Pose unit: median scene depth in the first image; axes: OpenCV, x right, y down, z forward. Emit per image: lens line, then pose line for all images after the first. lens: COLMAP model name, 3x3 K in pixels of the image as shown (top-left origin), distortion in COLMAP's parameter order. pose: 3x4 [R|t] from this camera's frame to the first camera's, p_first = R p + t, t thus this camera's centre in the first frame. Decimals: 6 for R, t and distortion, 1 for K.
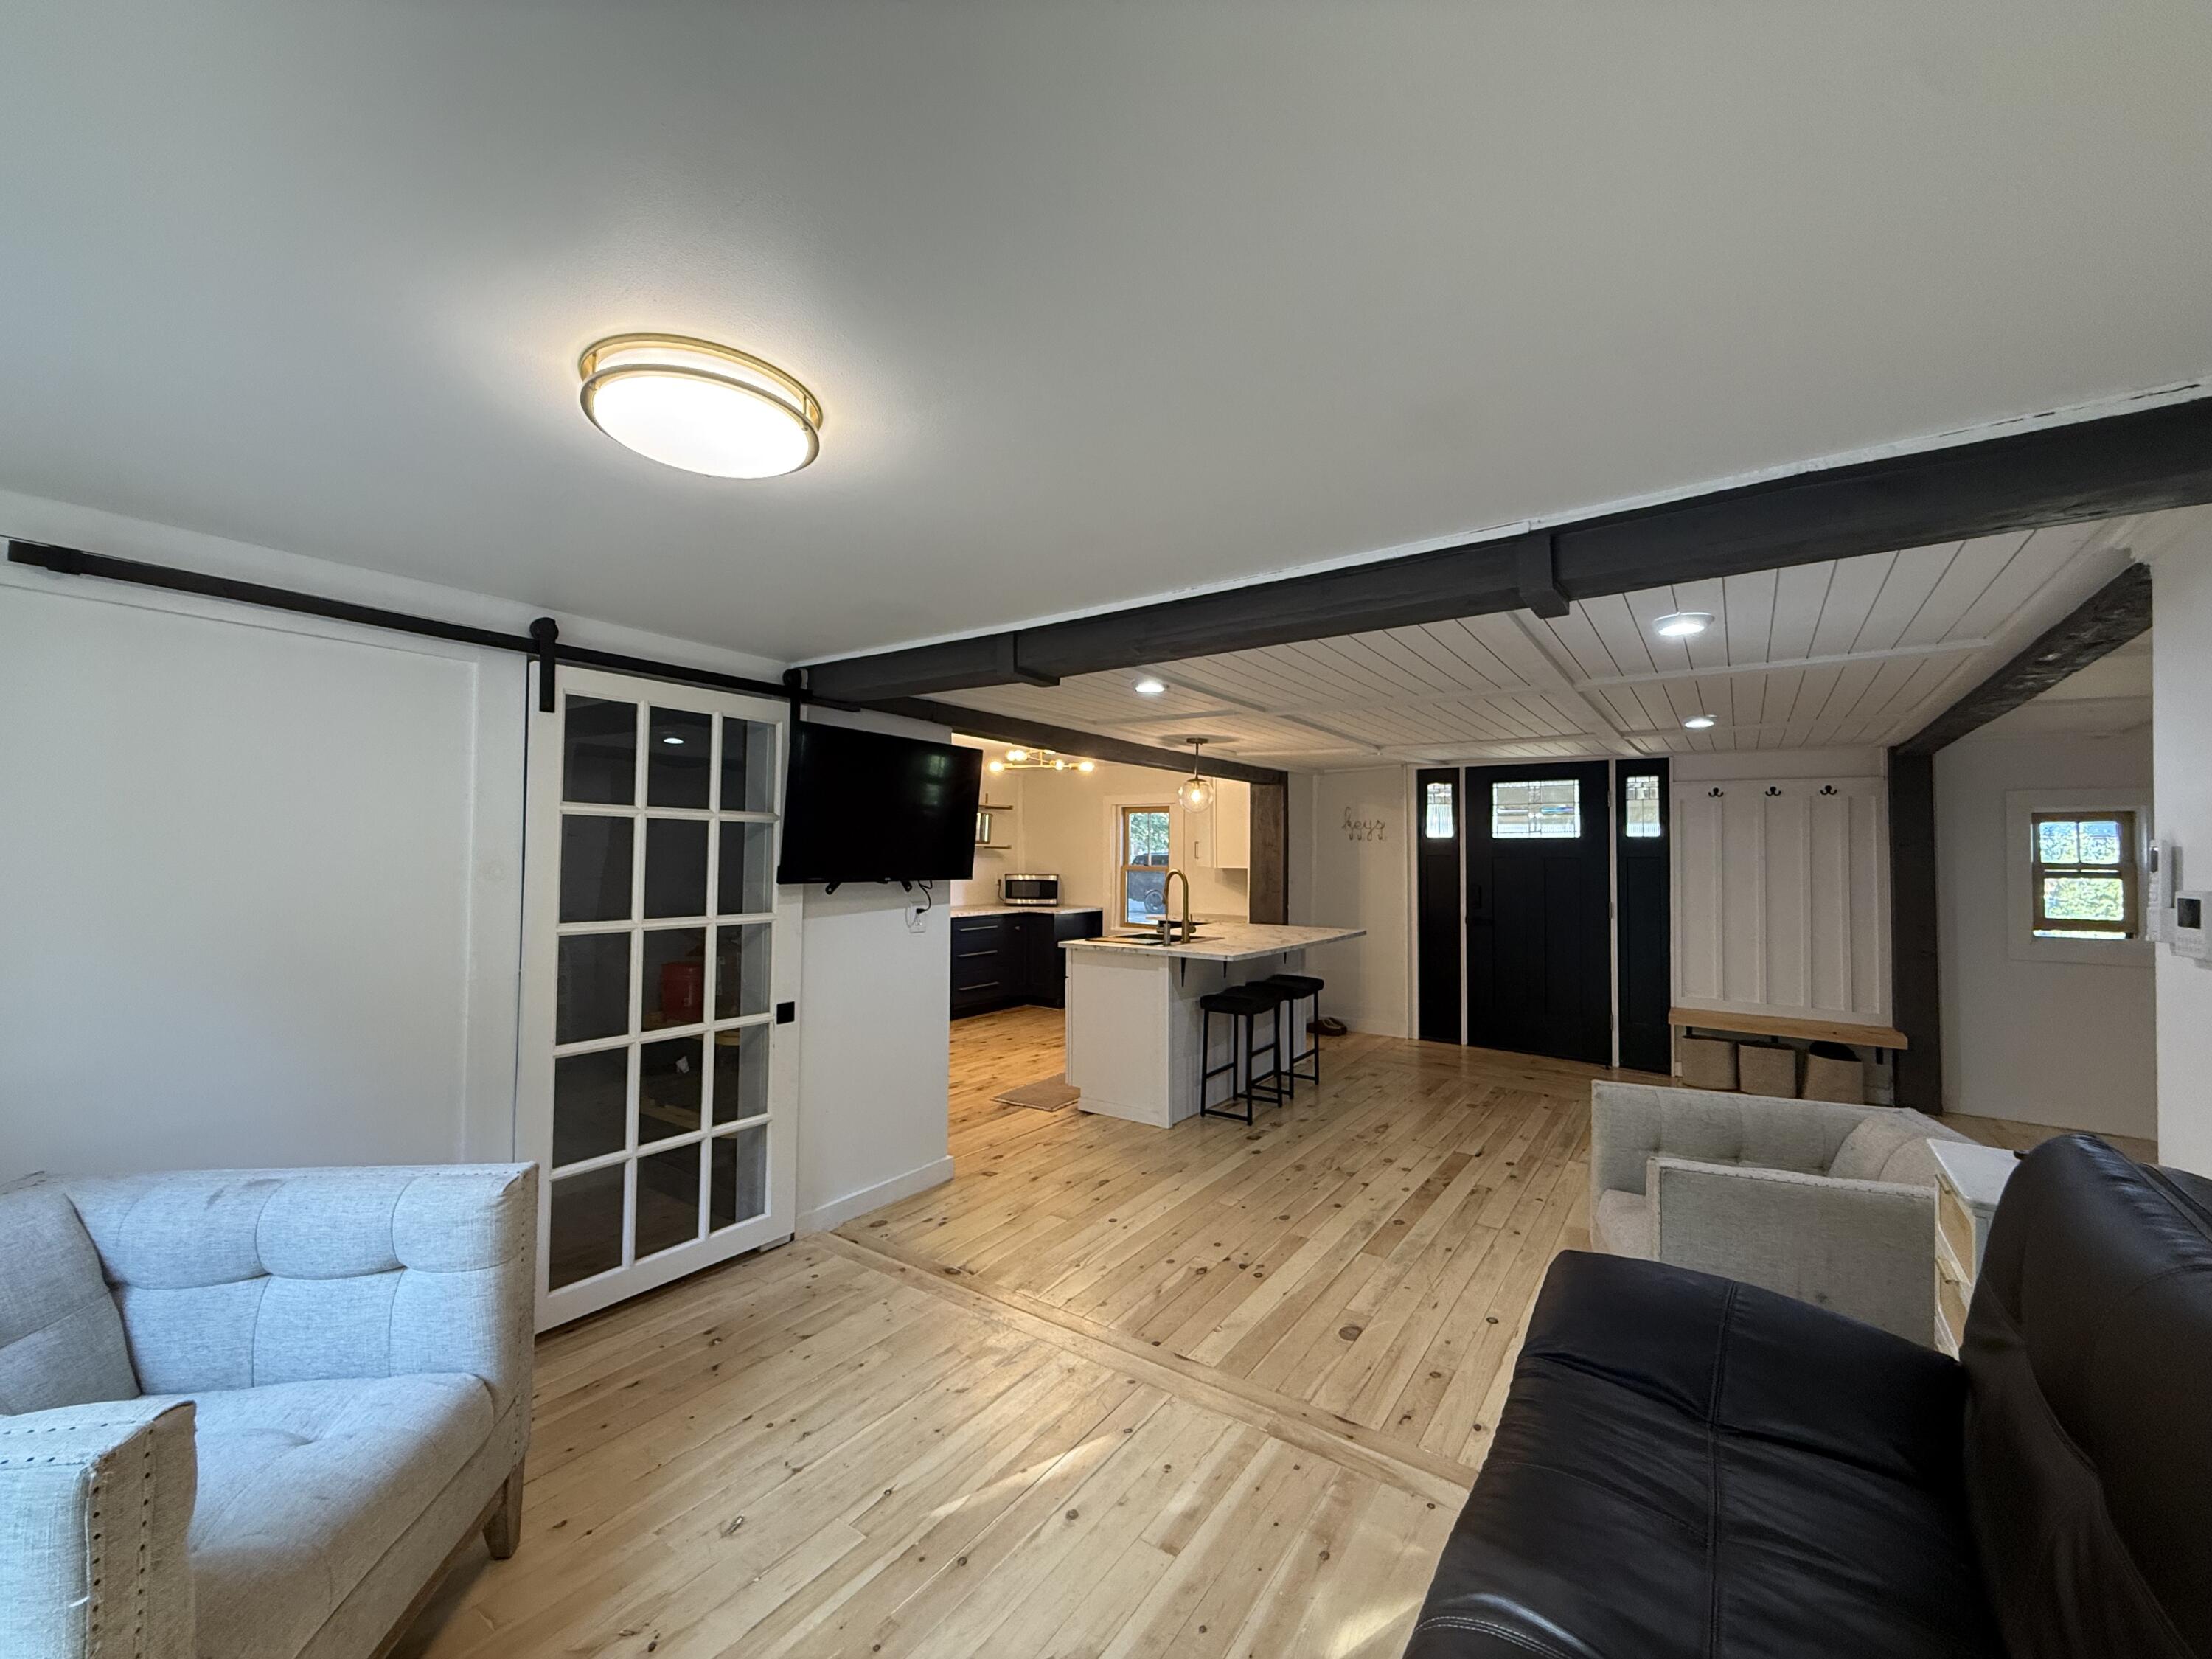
lens RADIAL K [[881.2, 0, 1100.0], [0, 881.2, 817.1], [0, 0, 1]] dist [0.001380, -0.001039]
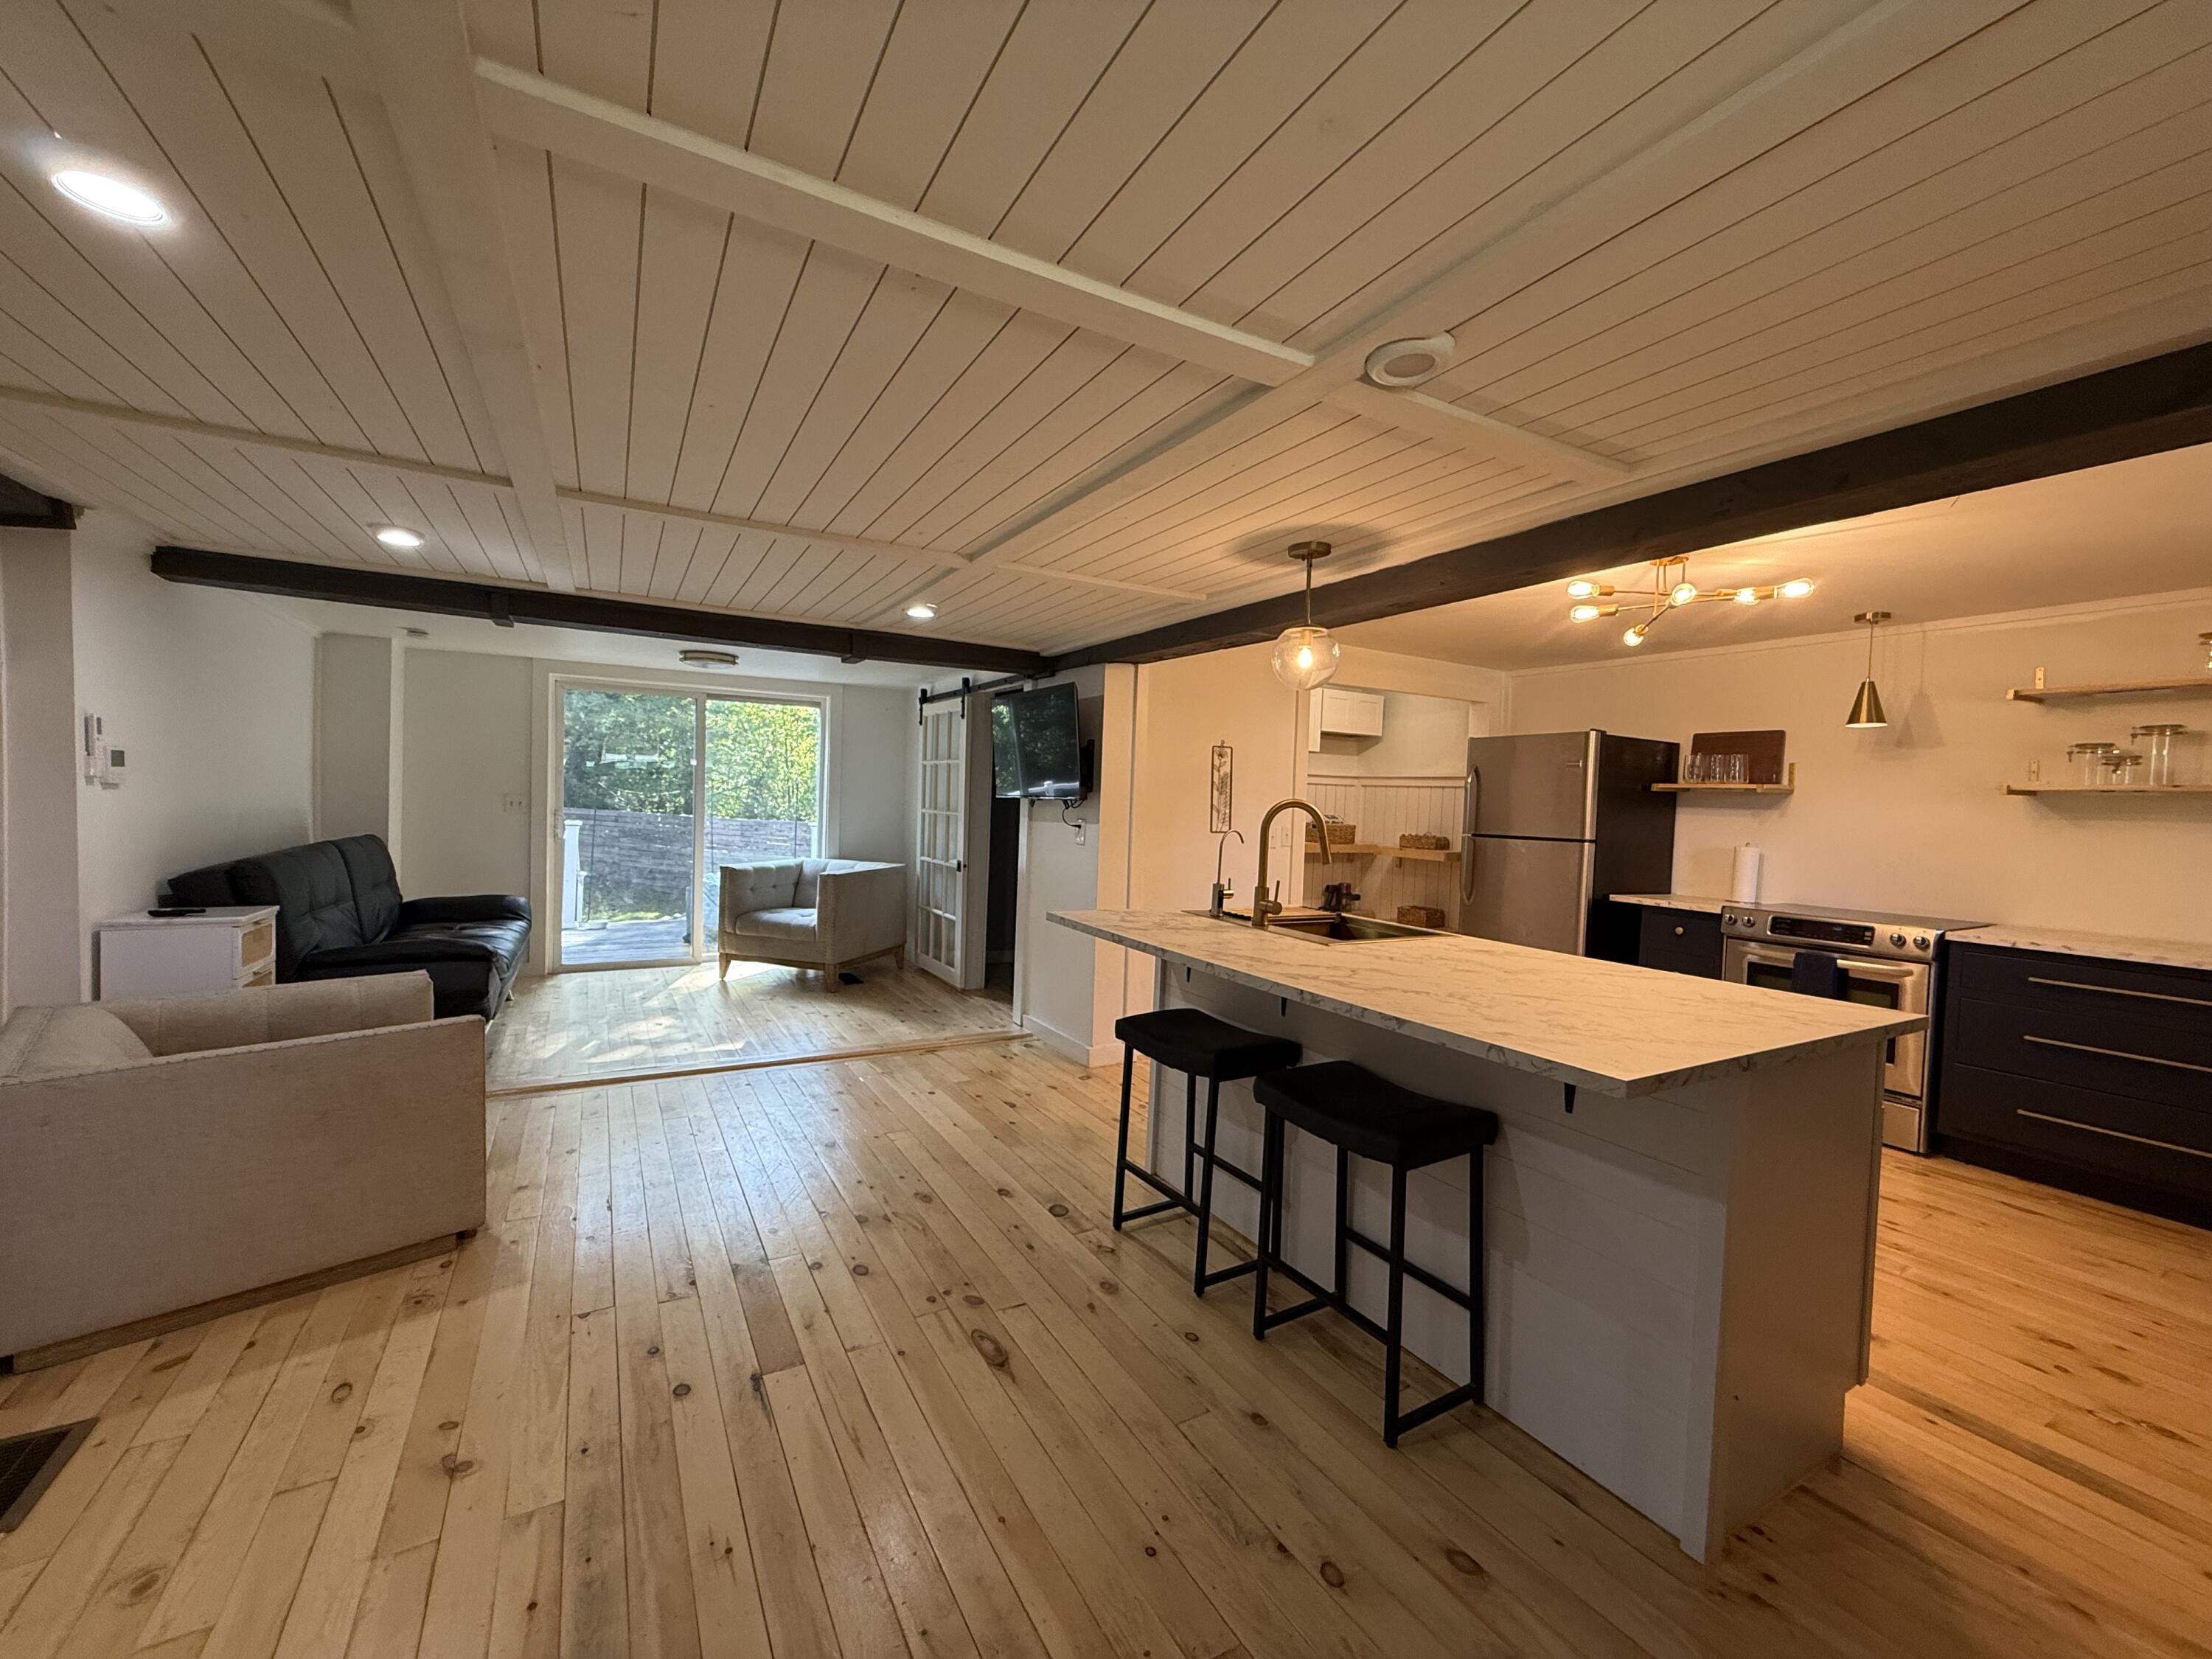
lens RADIAL K [[881.2, 0, 1093.5], [0, 881.2, 828.6], [0, 0, 1]] dist [0.001380, -0.001039]
pose [[-0.421287, 0.004123, -0.906918, 0.873757], [-0.001745, 0.999984, 0.005357, 0.103989], [0.906926, 0.003839, -0.421273, 1.530760]]
